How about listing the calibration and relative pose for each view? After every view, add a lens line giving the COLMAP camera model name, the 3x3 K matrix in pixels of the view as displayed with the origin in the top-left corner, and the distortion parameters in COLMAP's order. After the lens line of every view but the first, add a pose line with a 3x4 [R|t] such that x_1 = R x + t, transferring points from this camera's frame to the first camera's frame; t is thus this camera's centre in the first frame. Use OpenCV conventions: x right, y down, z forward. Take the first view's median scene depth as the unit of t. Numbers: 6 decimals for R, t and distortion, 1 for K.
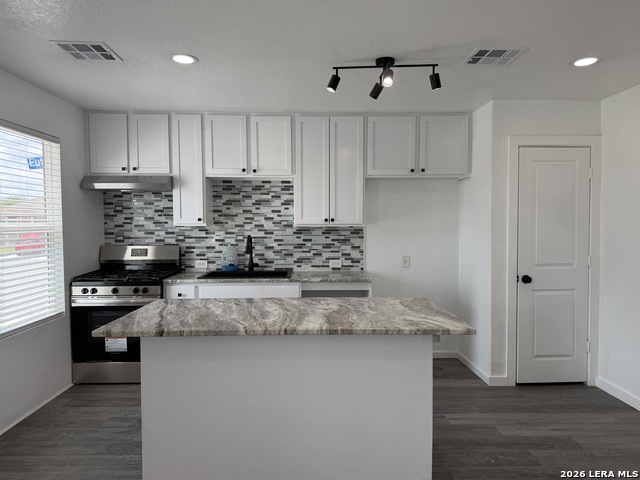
lens RADIAL K [[446.4, 0, 320.0], [0, 446.4, 240.0], [0, 0, 1]] dist [0.088407, -0.120958]
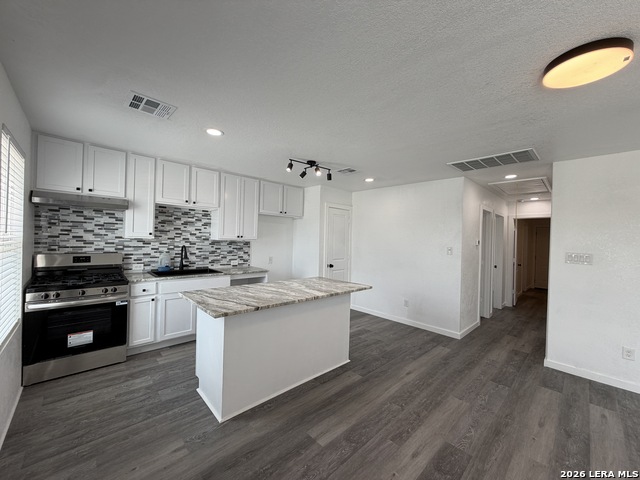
lens RADIAL K [[254.7, 0, 319.1], [0, 254.7, 238.3], [0, 0, 1]] dist [-0.000596, 0.000134]
pose [[0.737164, 0.024456, 0.675271, -0.394930], [-0.003299, 0.999463, -0.032596, -0.008402], [-0.675706, 0.021801, 0.736849, 0.084406]]
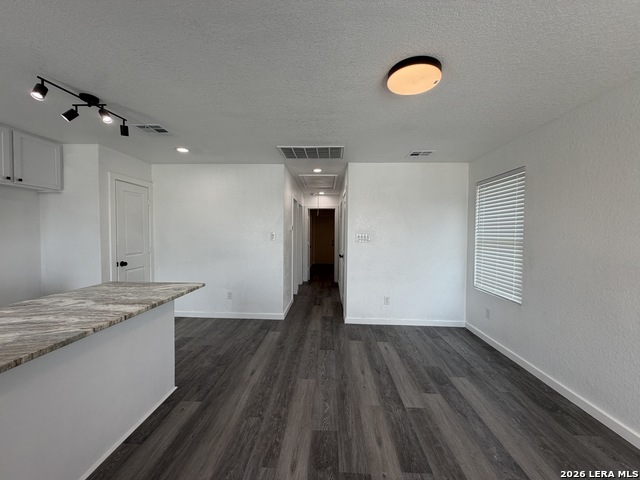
lens RADIAL K [[254.7, 0, 319.1], [0, 254.7, 238.3], [0, 0, 1]] dist [-0.000596, 0.000134]
pose [[0.065073, -0.022093, 0.997636, -0.345509], [0.030137, 0.999342, 0.020165, -0.000822], [-0.997425, 0.028754, 0.065696, 0.214017]]
